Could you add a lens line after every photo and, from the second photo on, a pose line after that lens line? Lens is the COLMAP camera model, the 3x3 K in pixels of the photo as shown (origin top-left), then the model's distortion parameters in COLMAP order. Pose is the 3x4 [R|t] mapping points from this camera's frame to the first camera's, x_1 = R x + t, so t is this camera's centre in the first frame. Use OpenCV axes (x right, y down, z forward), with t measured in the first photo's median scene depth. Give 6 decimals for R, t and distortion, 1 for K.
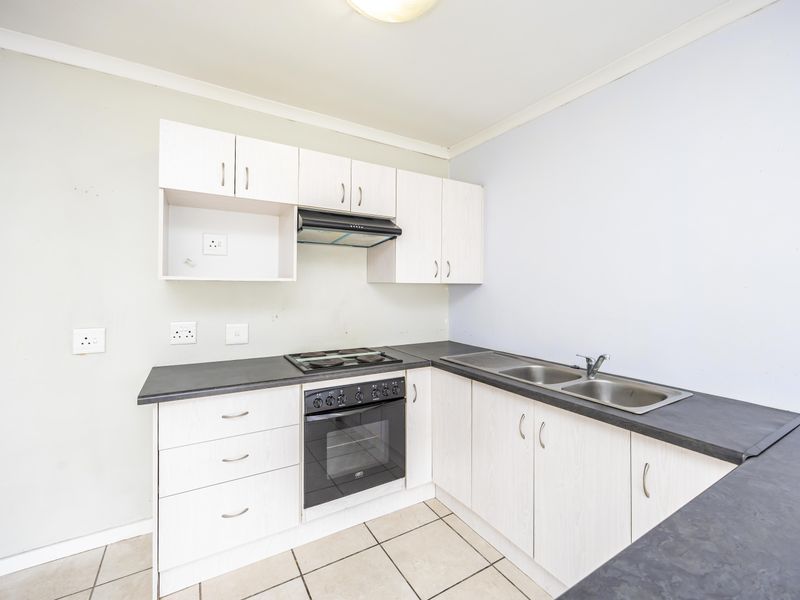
lens RADIAL K [[347.9, 0, 399.0], [0, 347.9, 293.2], [0, 0, 1]] dist [0.001773, 0.000057]
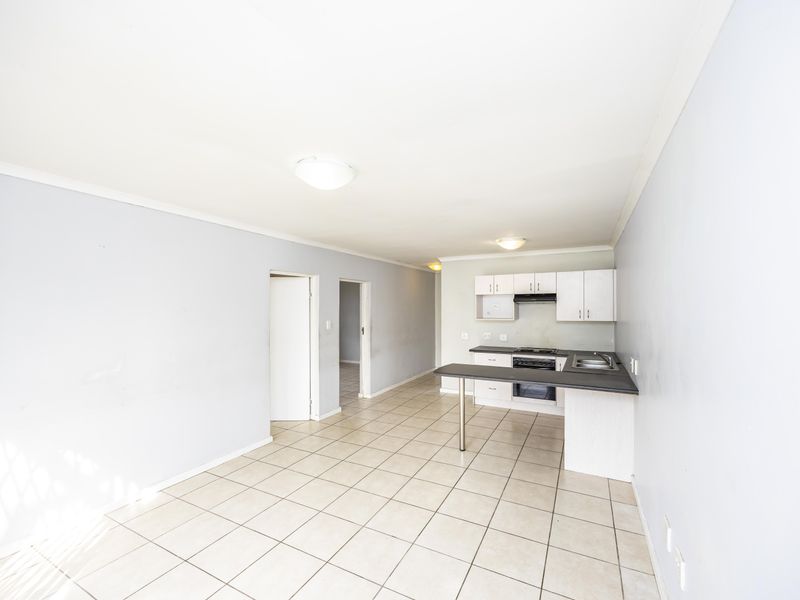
lens RADIAL K [[347.9, 0, 399.1], [0, 347.9, 303.8], [0, 0, 1]] dist [0.001773, 0.000057]
pose [[0.521635, -0.017735, -0.852985, 1.547909], [0.003610, 0.999821, -0.018581, -0.111508], [0.853161, 0.006613, 0.521605, -1.218100]]
